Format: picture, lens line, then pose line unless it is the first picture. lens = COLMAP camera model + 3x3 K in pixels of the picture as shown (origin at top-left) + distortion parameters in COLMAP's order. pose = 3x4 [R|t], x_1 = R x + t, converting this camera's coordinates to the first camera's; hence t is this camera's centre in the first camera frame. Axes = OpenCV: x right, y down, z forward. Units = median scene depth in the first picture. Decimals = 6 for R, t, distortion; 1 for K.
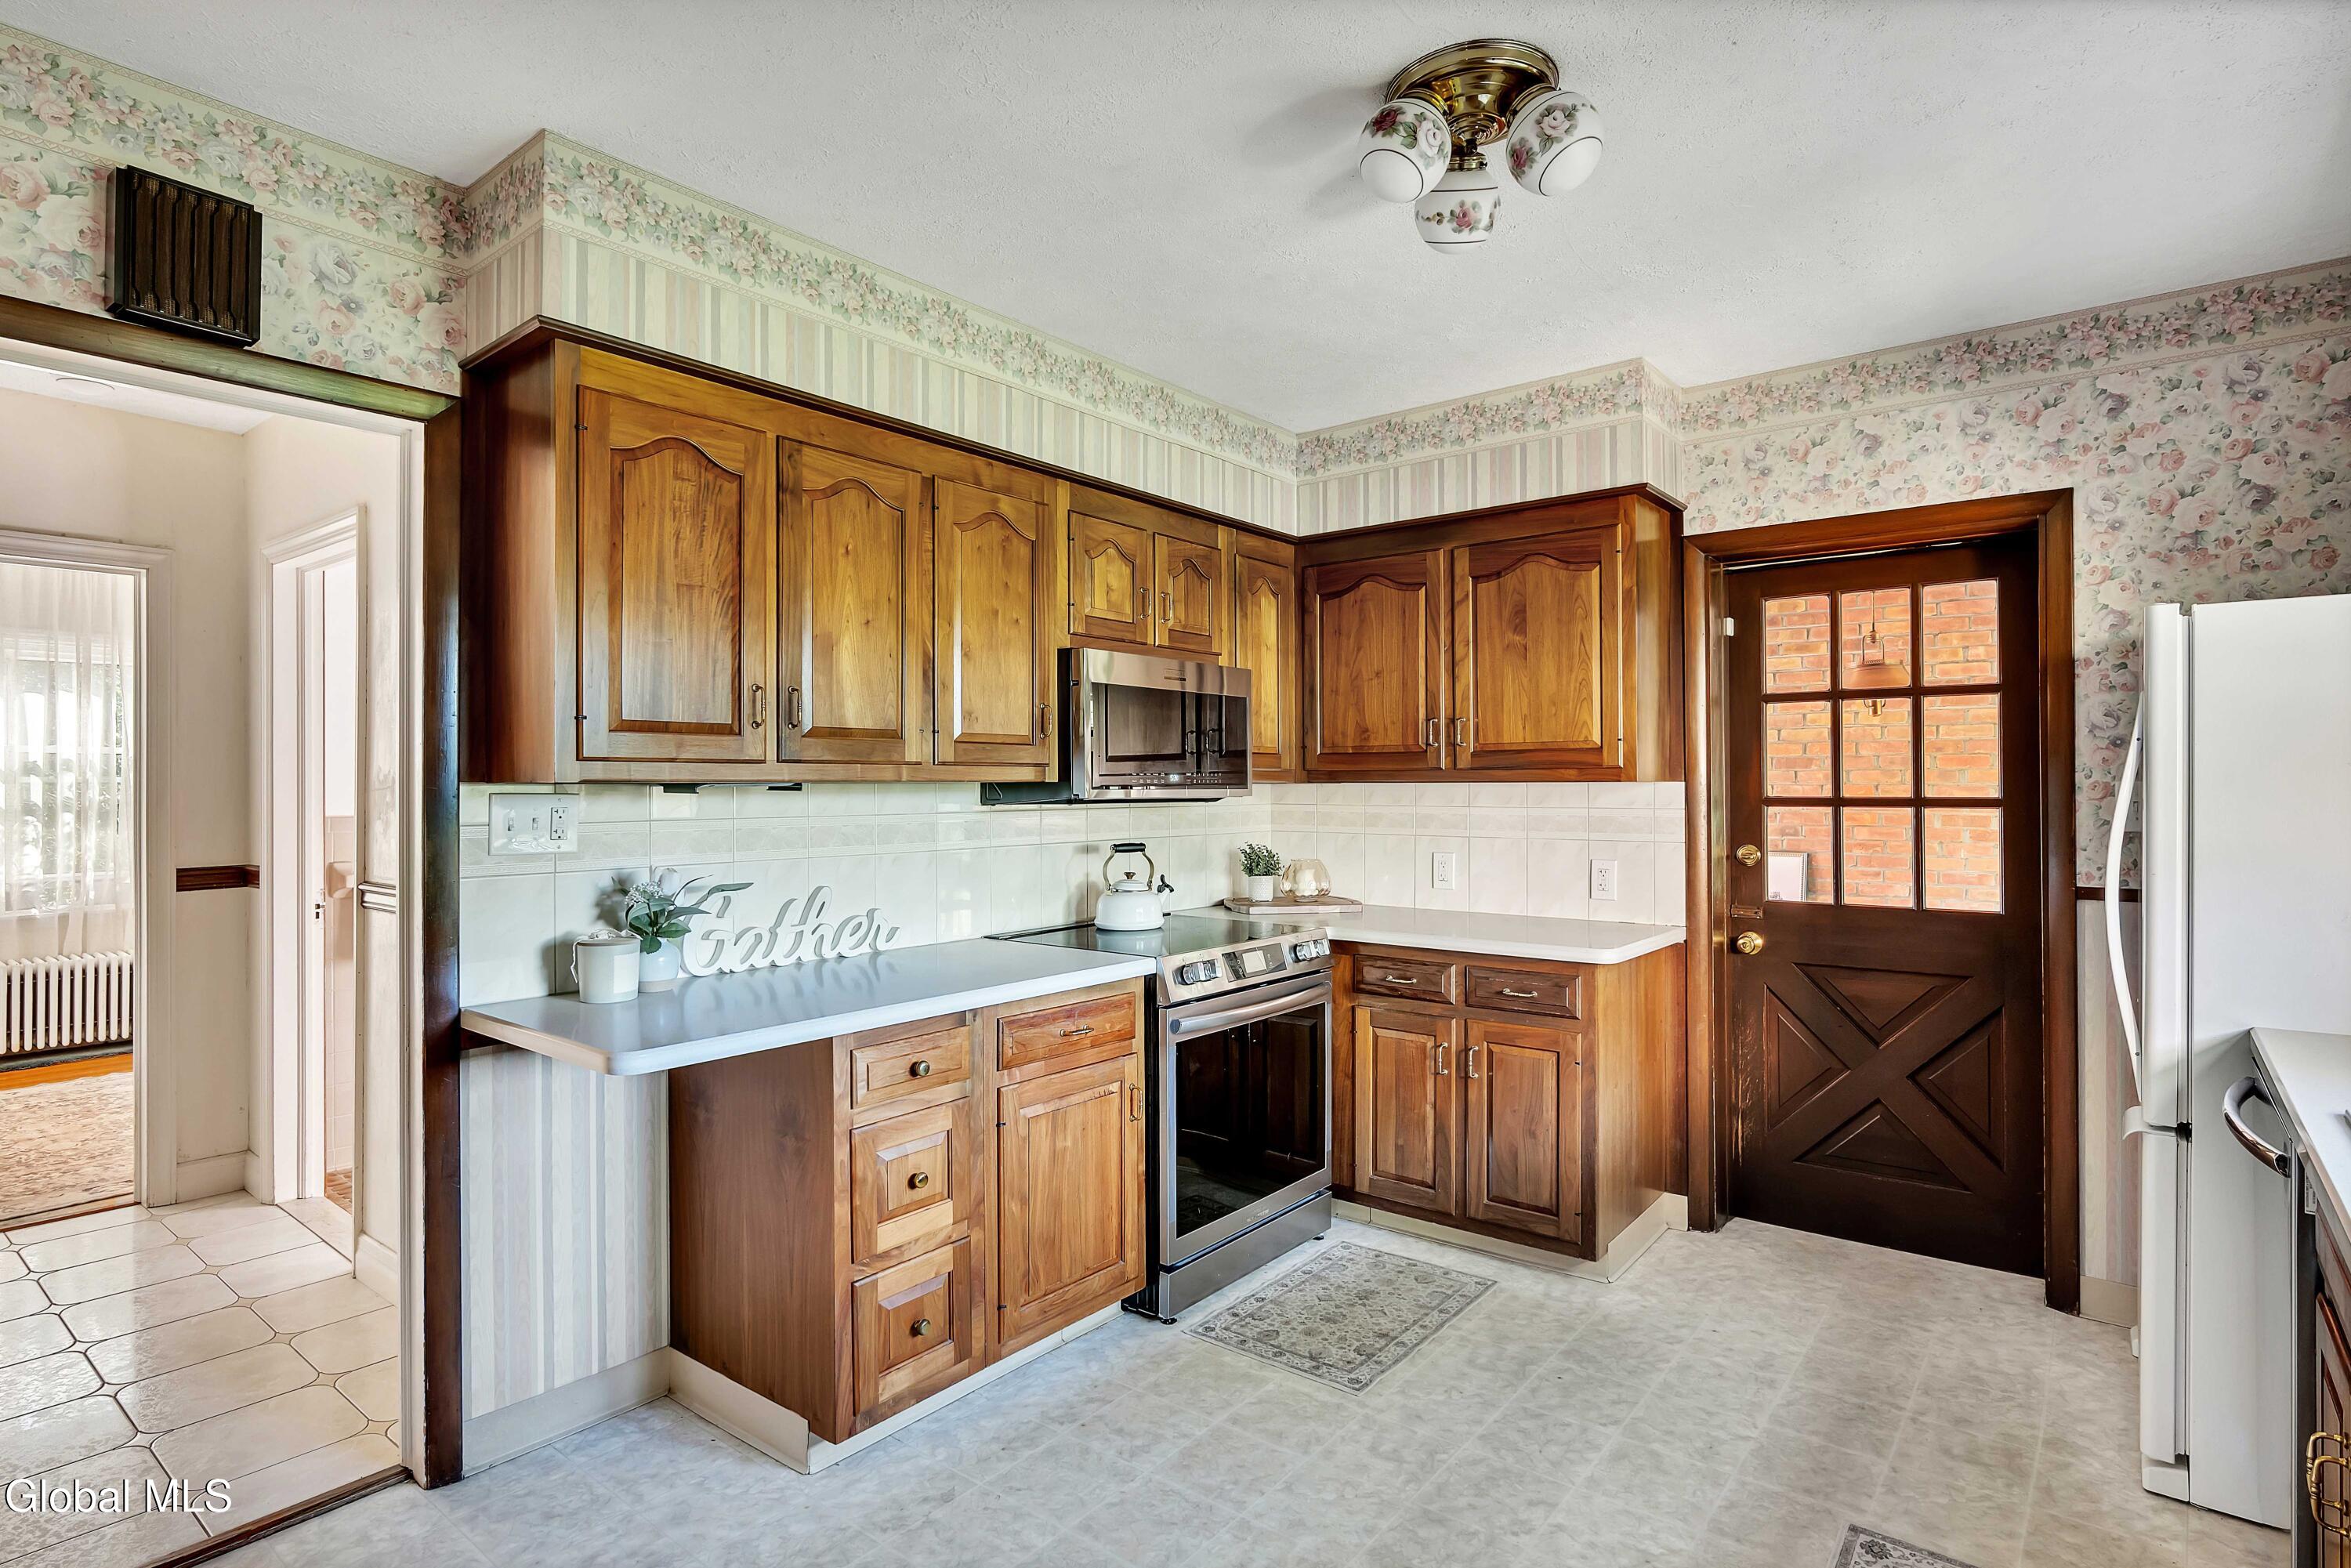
lens RADIAL K [[1192.4, 0, 1169.1], [0, 1192.4, 776.3], [0, 0, 1]] dist [-0.000189, 0.000159]
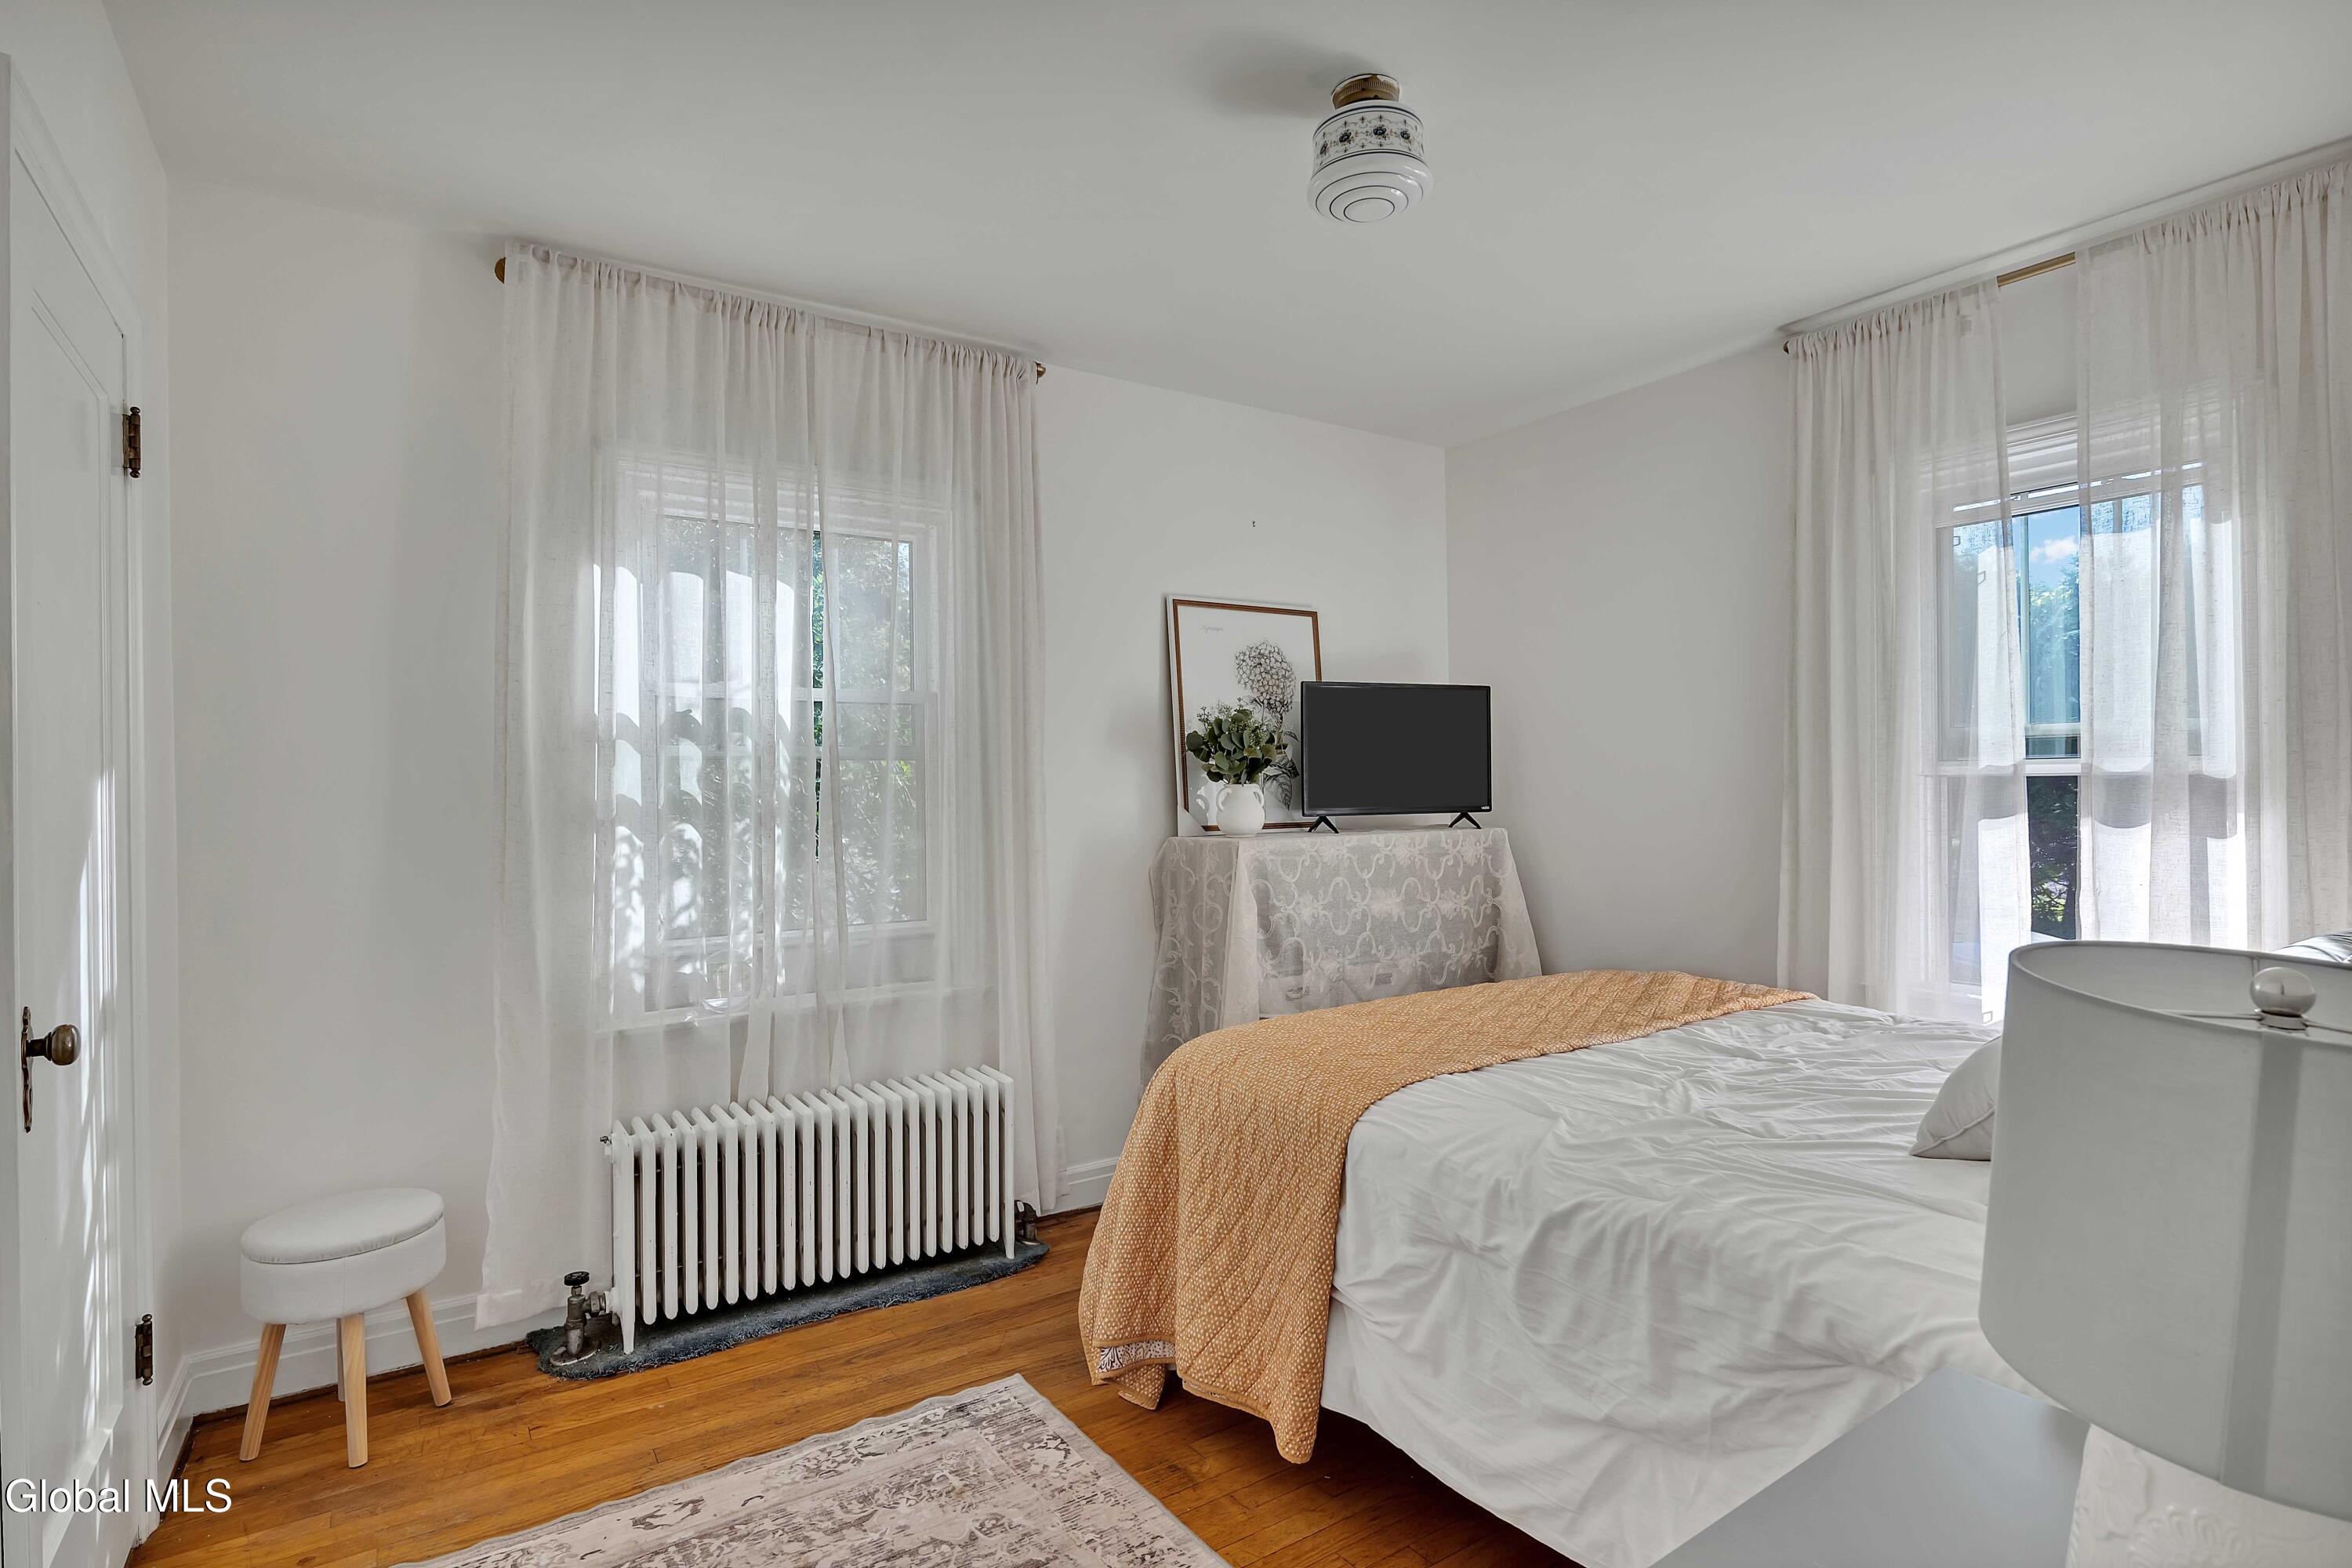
lens RADIAL K [[1193.0, 0, 1177.7], [0, 1193.0, 779.1], [0, 0, 1]] dist [-0.000189, 0.000159]
pose [[0.920248, -0.001156, -0.391334, -0.551792], [0.004866, 0.999952, 0.008489, 0.011416], [0.391306, -0.009717, 0.920209, 0.602057]]
